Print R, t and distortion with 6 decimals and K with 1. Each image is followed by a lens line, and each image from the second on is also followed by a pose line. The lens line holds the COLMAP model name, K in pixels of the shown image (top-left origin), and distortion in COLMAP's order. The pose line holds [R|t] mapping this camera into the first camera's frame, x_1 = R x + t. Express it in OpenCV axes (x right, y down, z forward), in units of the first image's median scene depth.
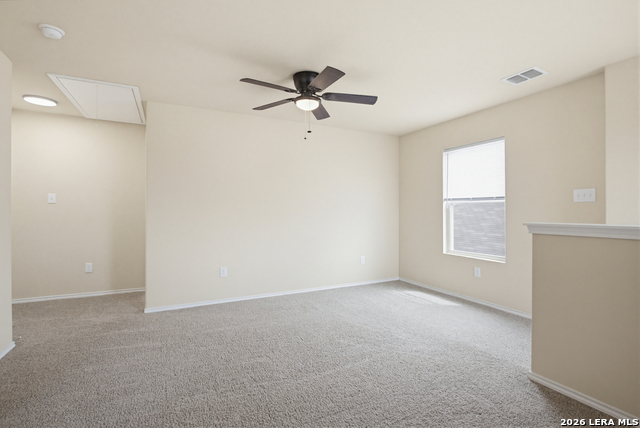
lens RADIAL K [[305.6, 0, 319.9], [0, 305.6, 214.4], [0, 0, 1]] dist [-0.004159, 0.001072]
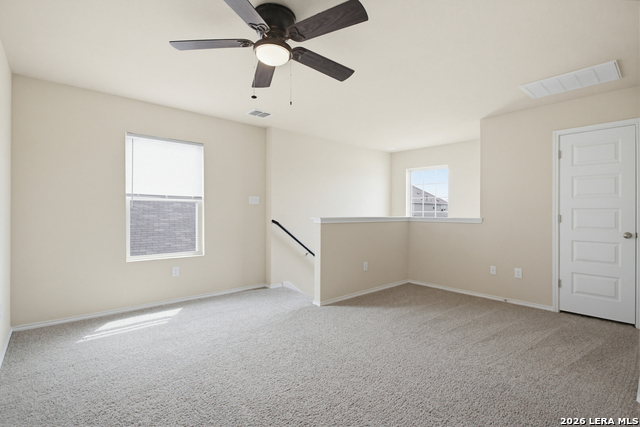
lens RADIAL K [[305.6, 0, 318.7], [0, 305.6, 211.4], [0, 0, 1]] dist [-0.004159, 0.001072]
pose [[-0.255726, 0.000277, 0.966749, -0.546190], [0.003373, 0.999994, 0.000606, -0.003664], [-0.966743, 0.003416, -0.255726, 0.792421]]
